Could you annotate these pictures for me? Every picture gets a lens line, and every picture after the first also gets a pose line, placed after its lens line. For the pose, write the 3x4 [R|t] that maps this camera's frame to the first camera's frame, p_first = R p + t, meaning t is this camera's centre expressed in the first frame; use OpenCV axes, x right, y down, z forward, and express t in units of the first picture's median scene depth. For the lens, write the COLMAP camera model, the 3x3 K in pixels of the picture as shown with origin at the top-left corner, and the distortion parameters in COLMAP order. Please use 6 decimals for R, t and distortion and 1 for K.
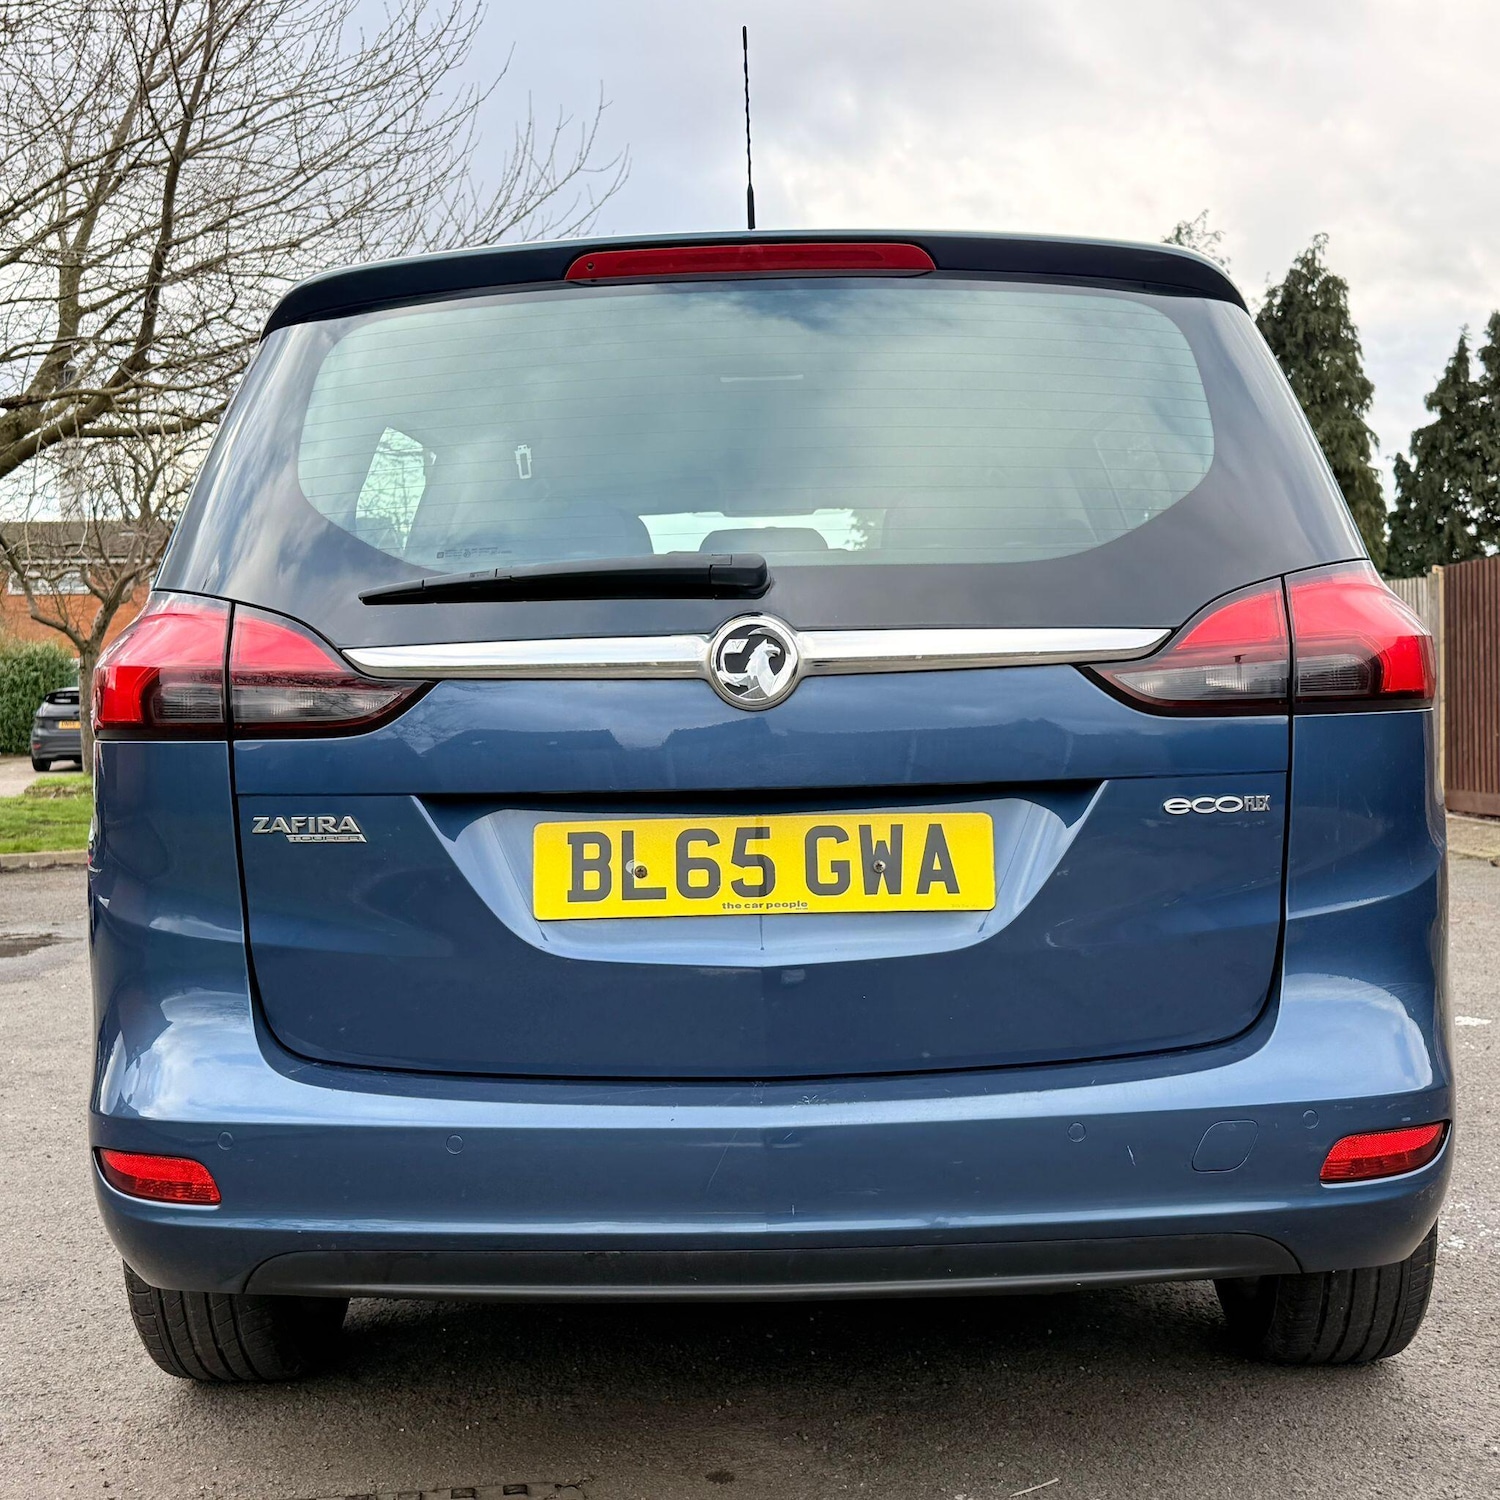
lens RADIAL K [[1960.5, 0, 750.0], [0, 1960.5, 762.5], [0, 0, 1]] dist [0.207478, -0.462410]
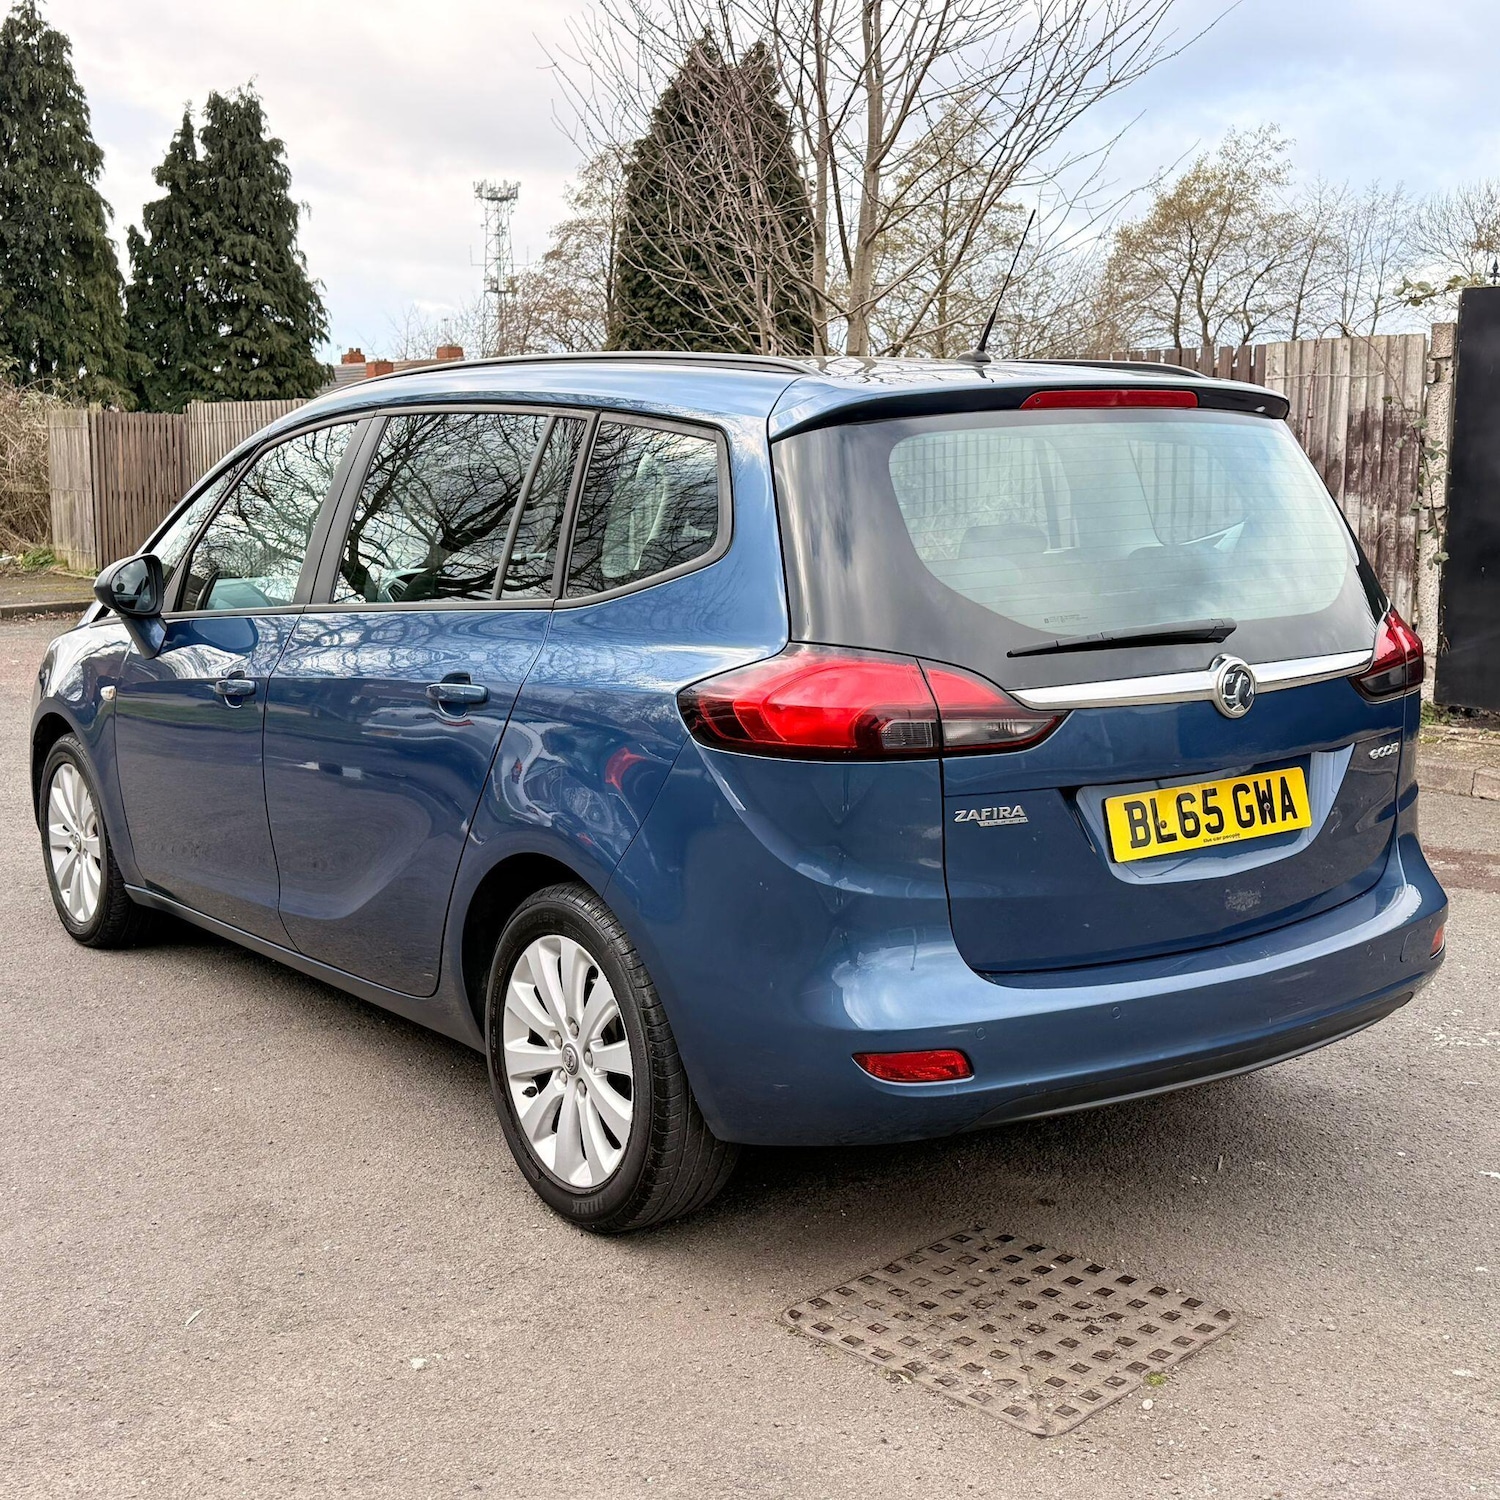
lens RADIAL K [[1961.2, 0, 755.9], [0, 1961.2, 756.2], [0, 0, 1]] dist [0.194216, -0.406800]
pose [[0.789430, -0.080541, 0.608534, -1.244681], [0.008688, 0.992722, 0.120118, -0.186226], [-0.613779, -0.089537, 0.784384, -0.018917]]
